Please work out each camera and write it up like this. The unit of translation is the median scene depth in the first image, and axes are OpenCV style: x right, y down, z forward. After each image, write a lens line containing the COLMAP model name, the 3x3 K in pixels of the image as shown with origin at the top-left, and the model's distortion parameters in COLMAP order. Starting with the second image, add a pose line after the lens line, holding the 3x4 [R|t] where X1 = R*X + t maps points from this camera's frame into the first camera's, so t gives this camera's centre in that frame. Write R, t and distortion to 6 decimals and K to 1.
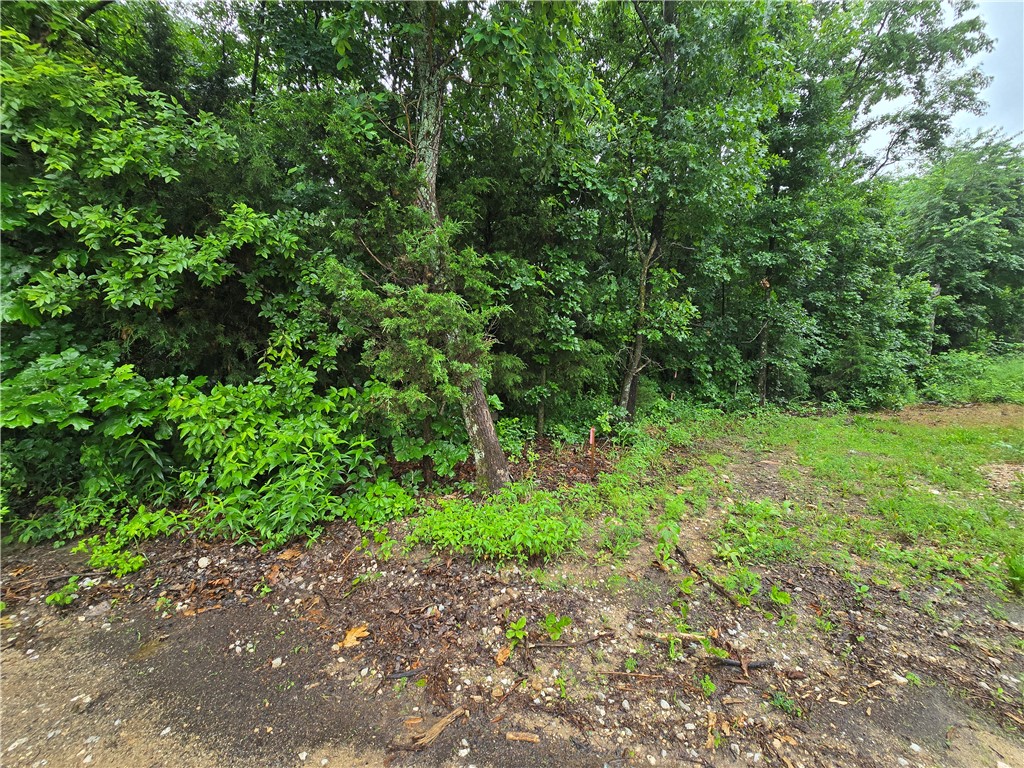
lens RADIAL K [[414.5, 0, 510.1], [0, 414.5, 377.5], [0, 0, 1]] dist [-0.005484, -0.000147]
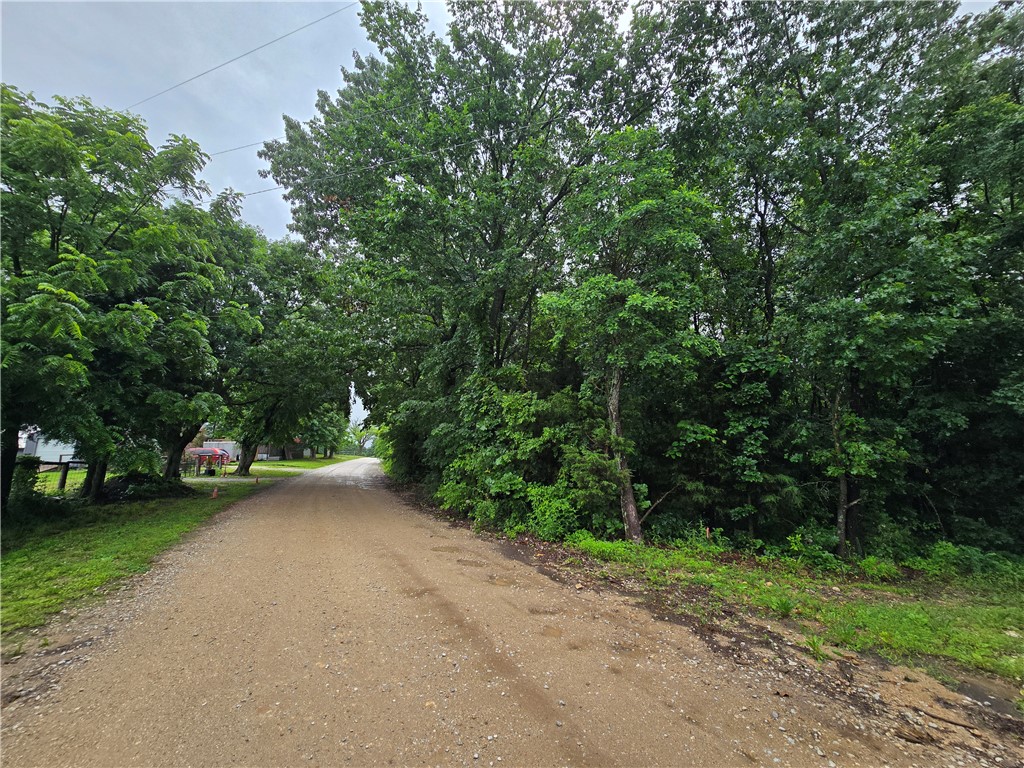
lens RADIAL K [[414.5, 0, 510.1], [0, 414.5, 377.5], [0, 0, 1]] dist [-0.005484, -0.000147]
pose [[0.575364, -0.158072, -0.802477, 0.961797], [-0.087722, 0.963560, -0.252698, 0.024307], [0.813179, 0.215788, 0.540532, -0.553545]]
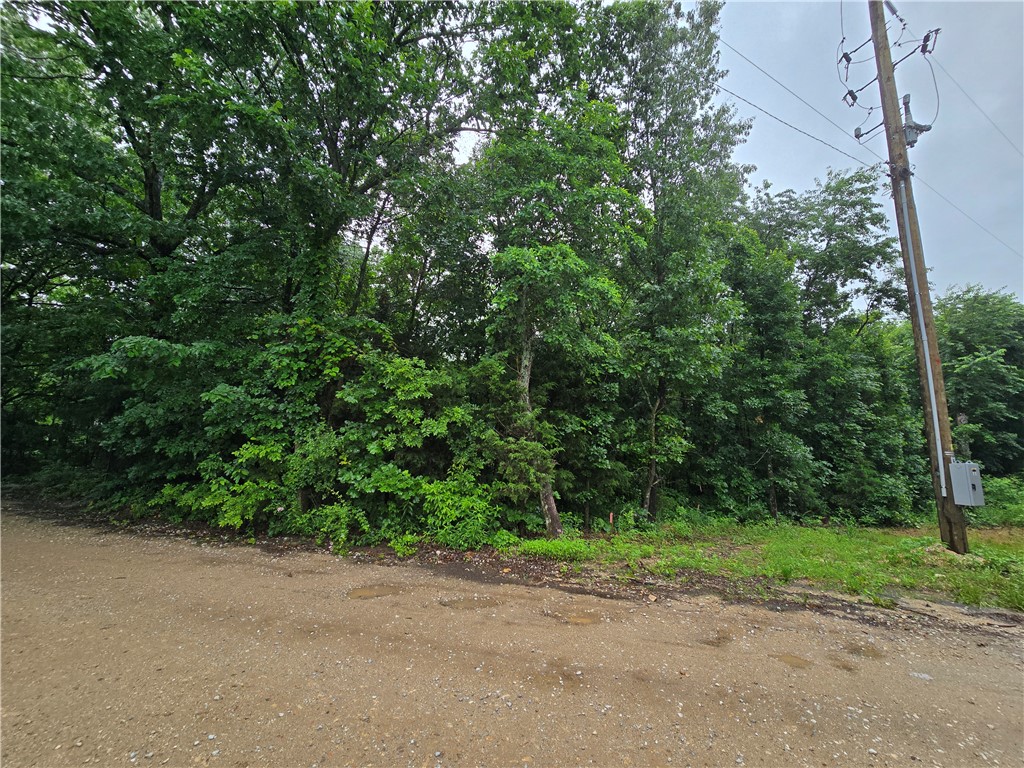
lens RADIAL K [[414.5, 0, 510.1], [0, 414.5, 377.5], [0, 0, 1]] dist [-0.005484, -0.000147]
pose [[0.989311, -0.008646, -0.145567, 0.026734], [-0.031113, 0.962740, -0.268633, 0.042553], [0.142466, 0.270291, 0.952180, -0.749672]]
